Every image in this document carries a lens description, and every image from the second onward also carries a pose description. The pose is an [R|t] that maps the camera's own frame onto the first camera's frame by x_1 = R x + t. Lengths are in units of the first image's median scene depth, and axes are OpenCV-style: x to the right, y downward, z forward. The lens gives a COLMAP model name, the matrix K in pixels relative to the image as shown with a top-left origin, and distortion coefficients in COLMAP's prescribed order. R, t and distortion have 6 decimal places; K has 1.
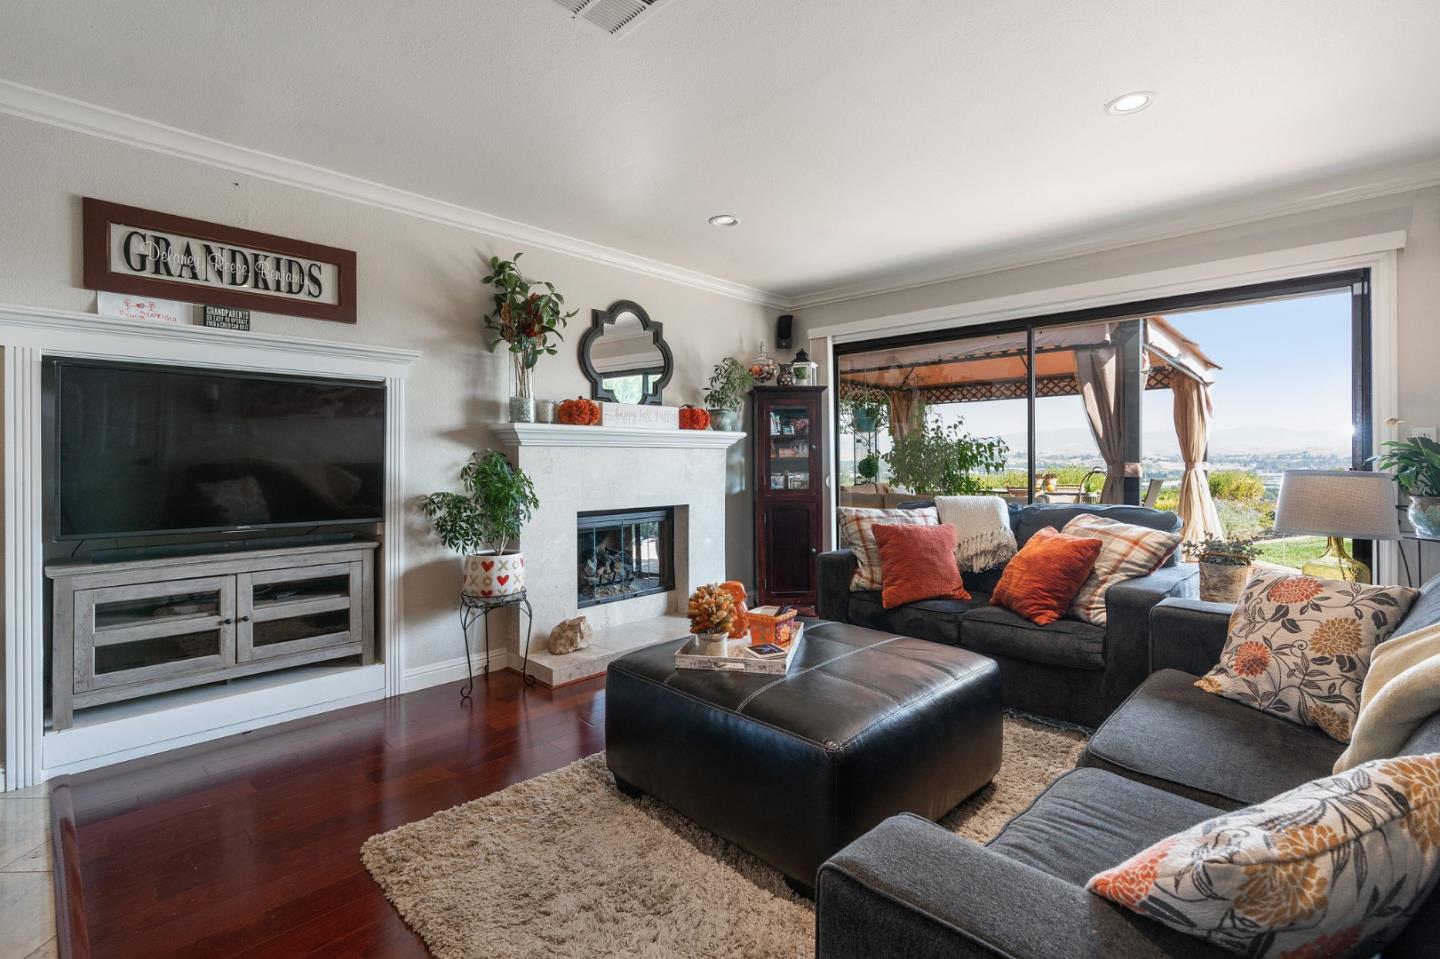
lens RADIAL K [[659.8, 0, 719.1], [0, 659.8, 457.1], [0, 0, 1]] dist [-0.007674, 0.004724]
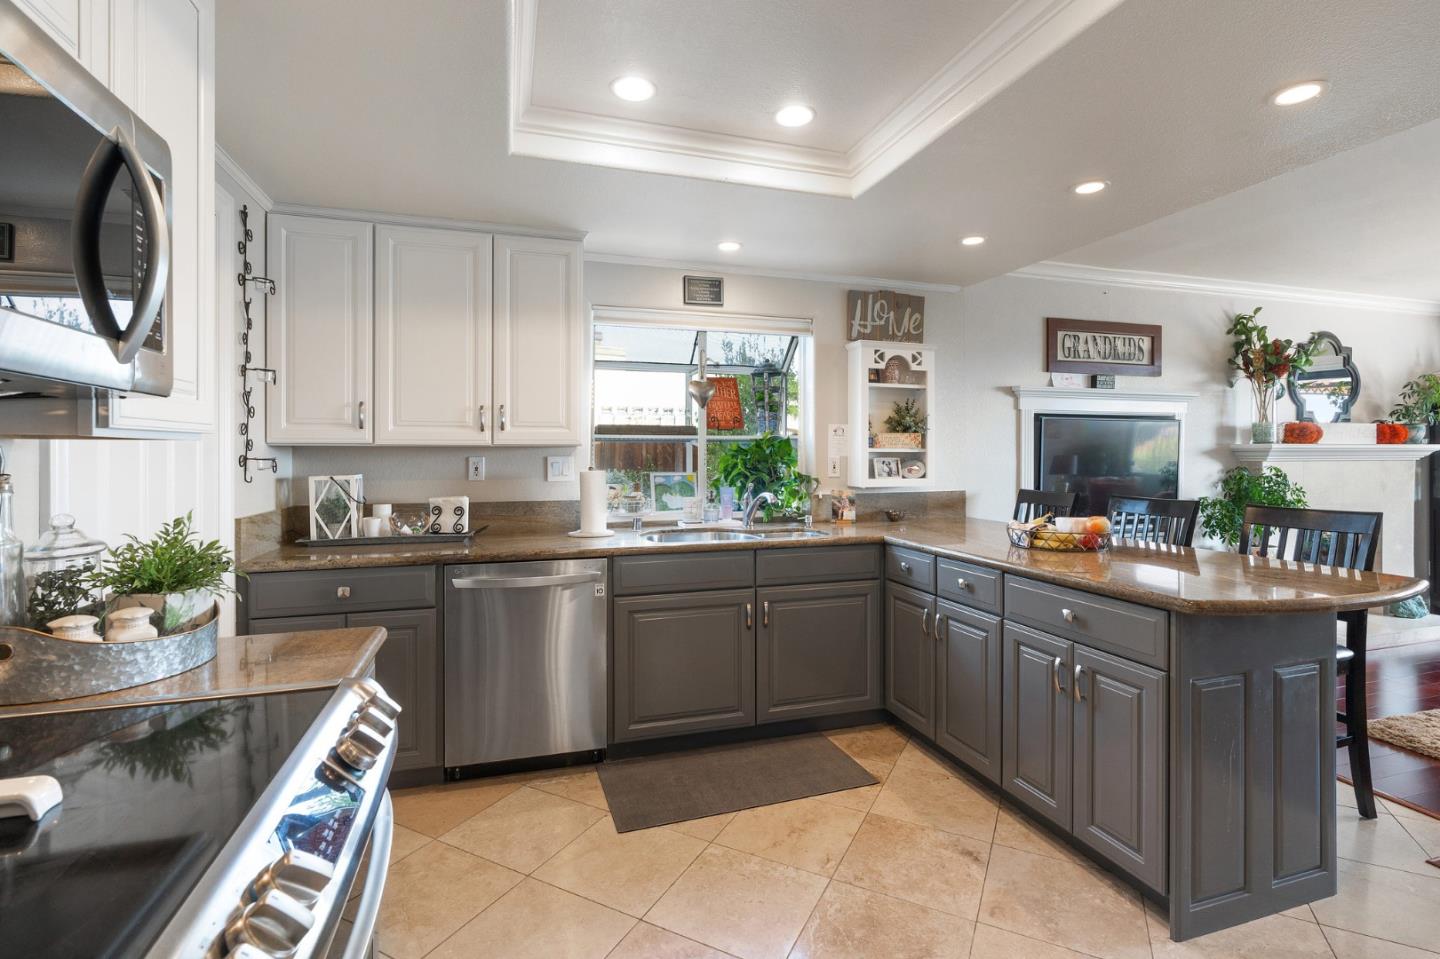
lens RADIAL K [[659.8, 0, 711.7], [0, 659.8, 457.7], [0, 0, 1]] dist [-0.007674, 0.004724]
pose [[0.875473, 0.002665, -0.483259, -0.654480], [0.000816, 0.999975, 0.006993, -0.036231], [0.483266, -0.006516, 0.875449, -0.643354]]
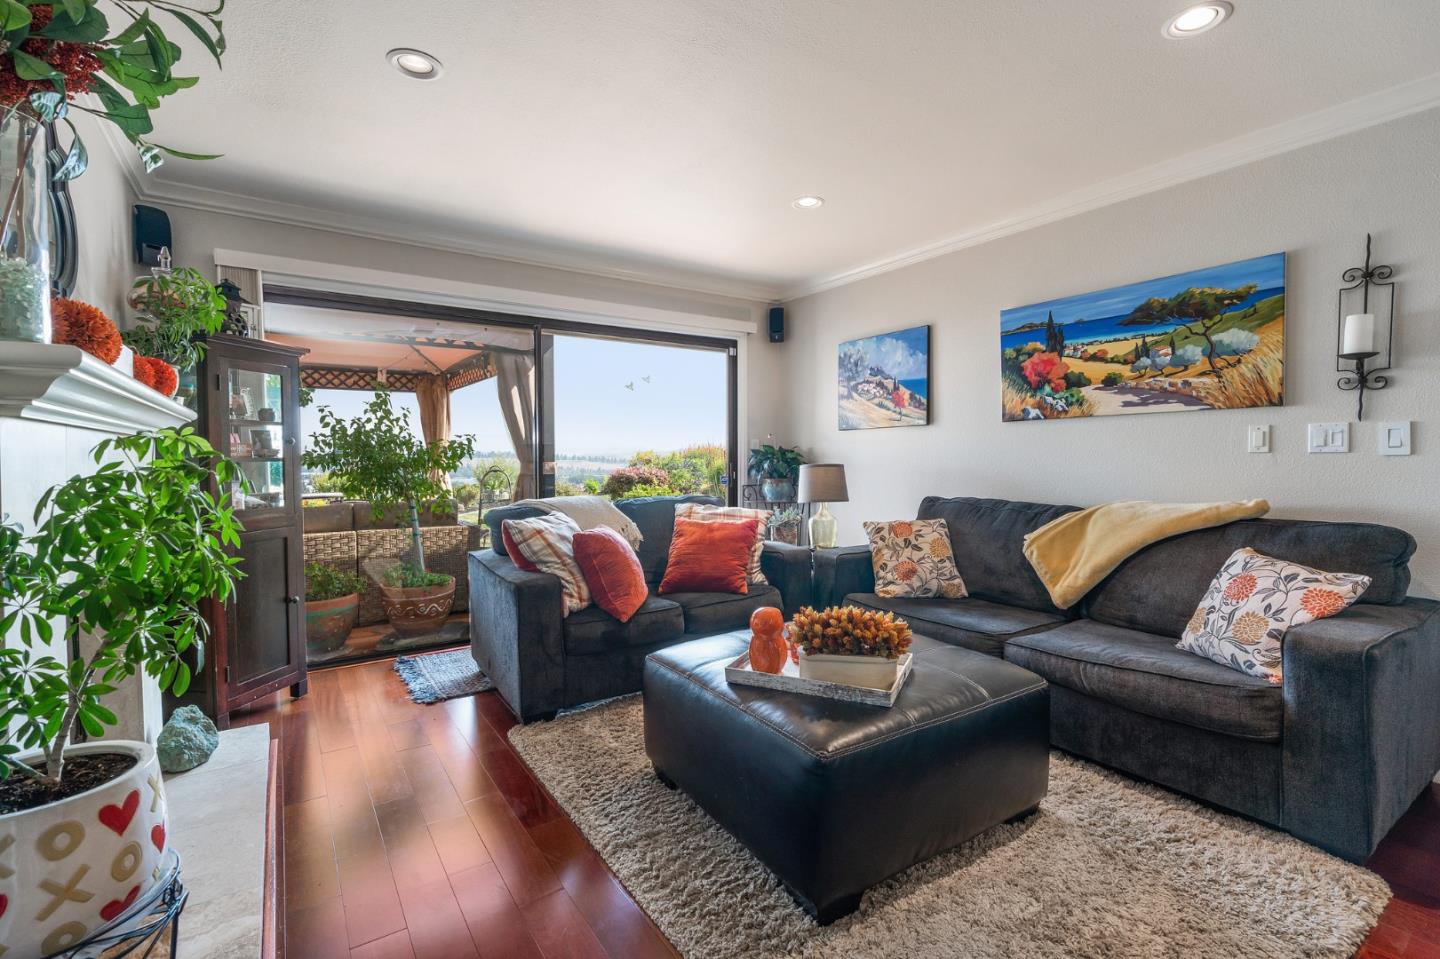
lens RADIAL K [[659.8, 0, 726.6], [0, 659.8, 479.7], [0, 0, 1]] dist [-0.007674, 0.004724]
pose [[0.201186, -0.033456, 0.978982, -0.576312], [0.001996, 0.999428, 0.033745, 0.001842], [-0.979551, -0.004835, 0.201138, 0.644670]]
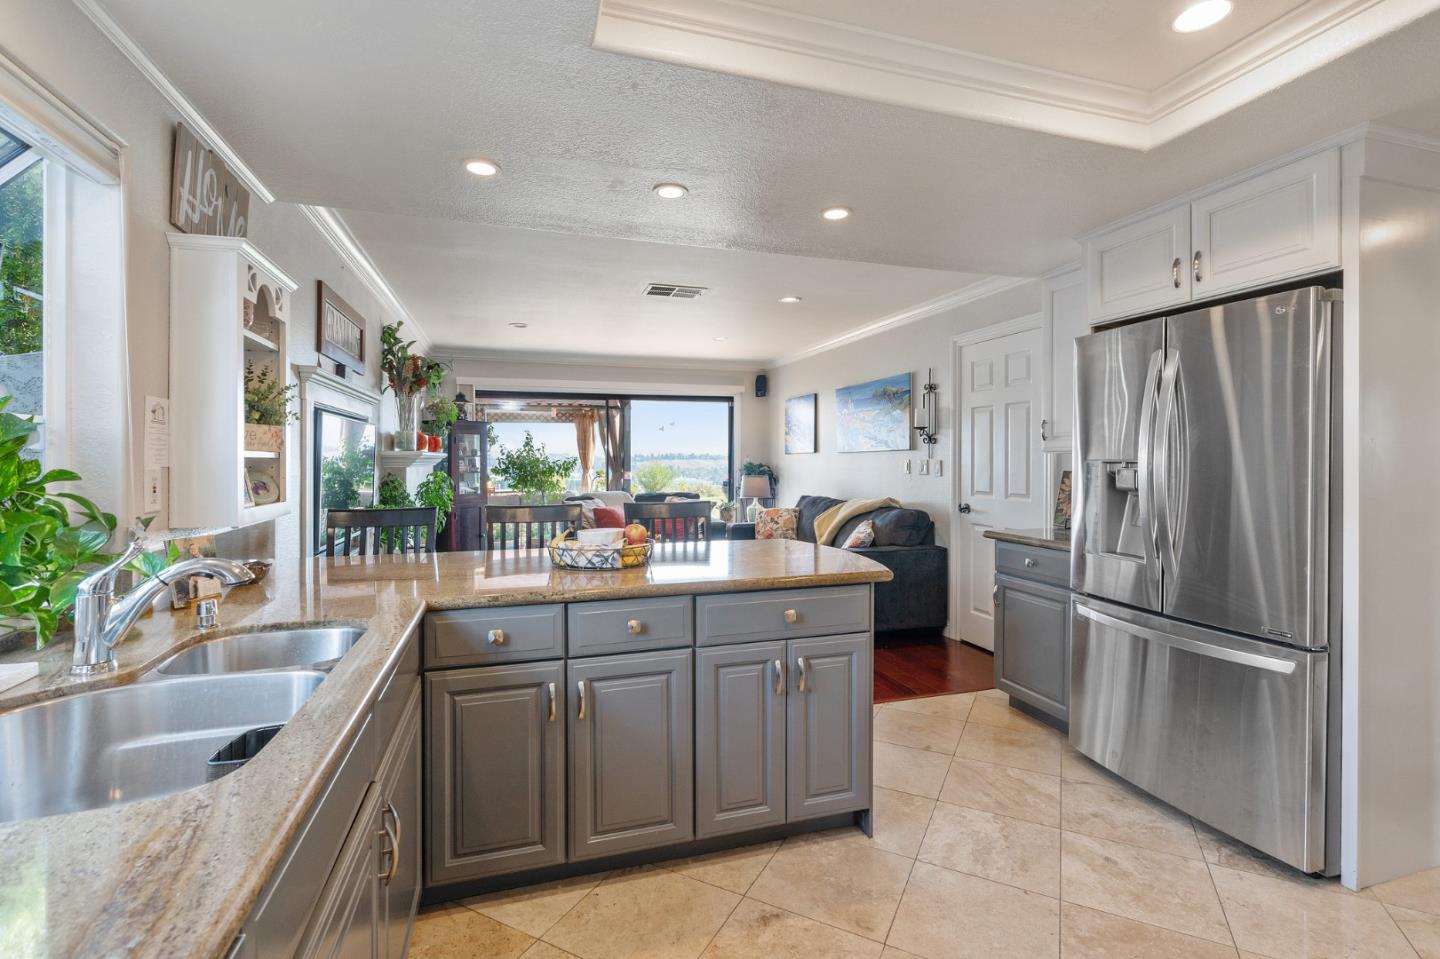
lens RADIAL K [[659.8, 0, 727.2], [0, 659.8, 460.0], [0, 0, 1]] dist [-0.007674, 0.004724]
pose [[0.475693, -0.000324, 0.879611, -1.236929], [-0.001252, 0.999999, 0.001046, -0.036804], [-0.879611, -0.001599, 0.475692, -0.211693]]
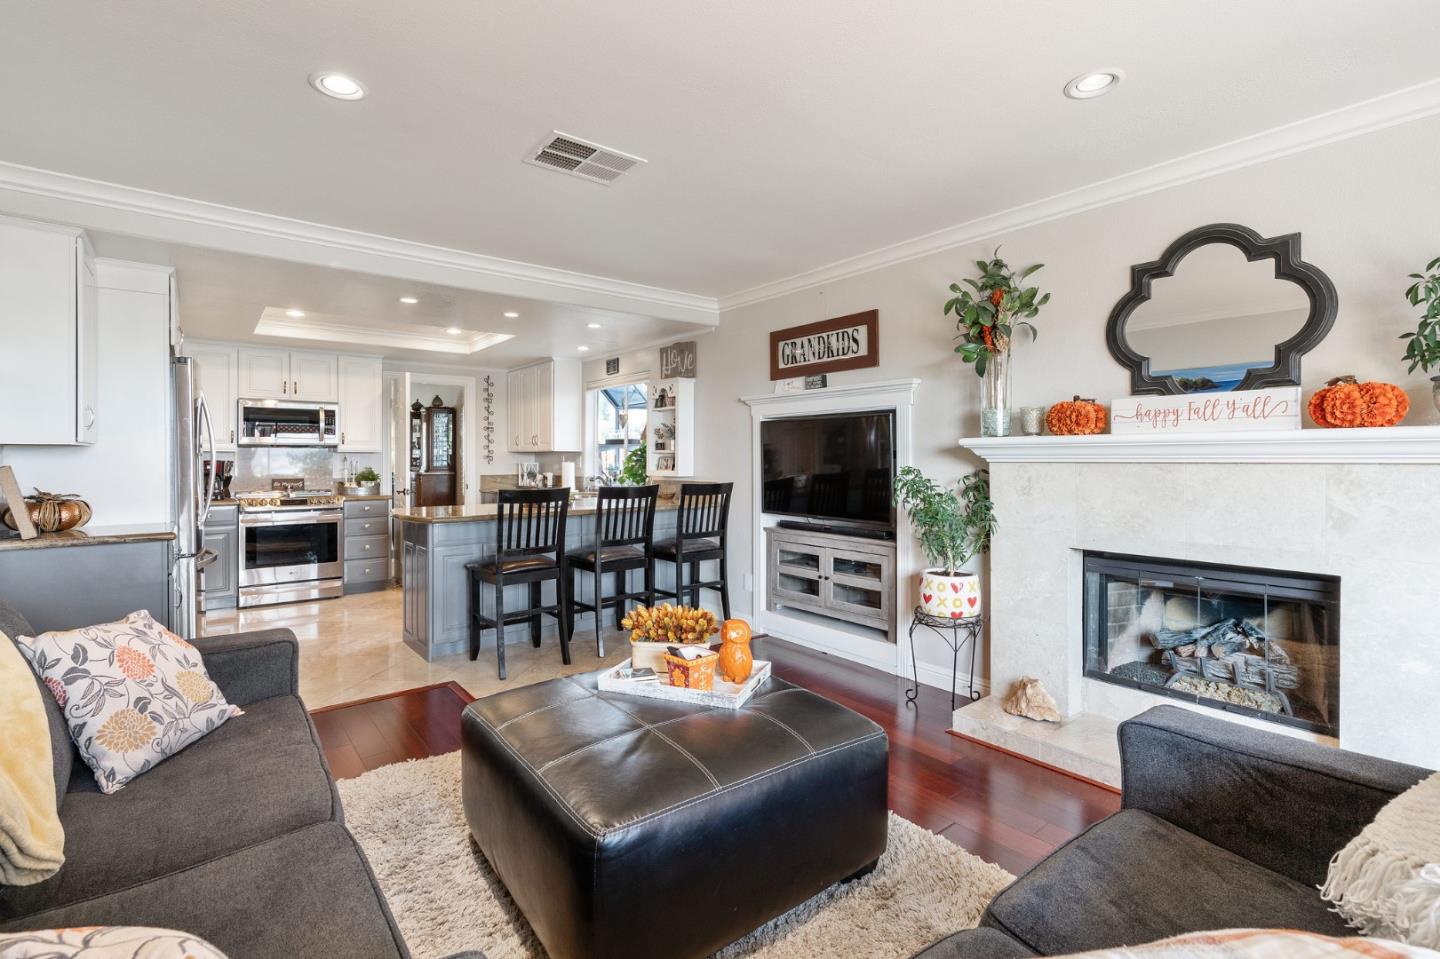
lens RADIAL K [[659.8, 0, 730.0], [0, 659.8, 462.1], [0, 0, 1]] dist [-0.007674, 0.004724]
pose [[-0.116010, 0.007491, -0.993220, 0.673836], [0.002527, 0.999971, 0.007246, -0.026576], [0.993245, -0.001669, -0.116025, 0.796262]]
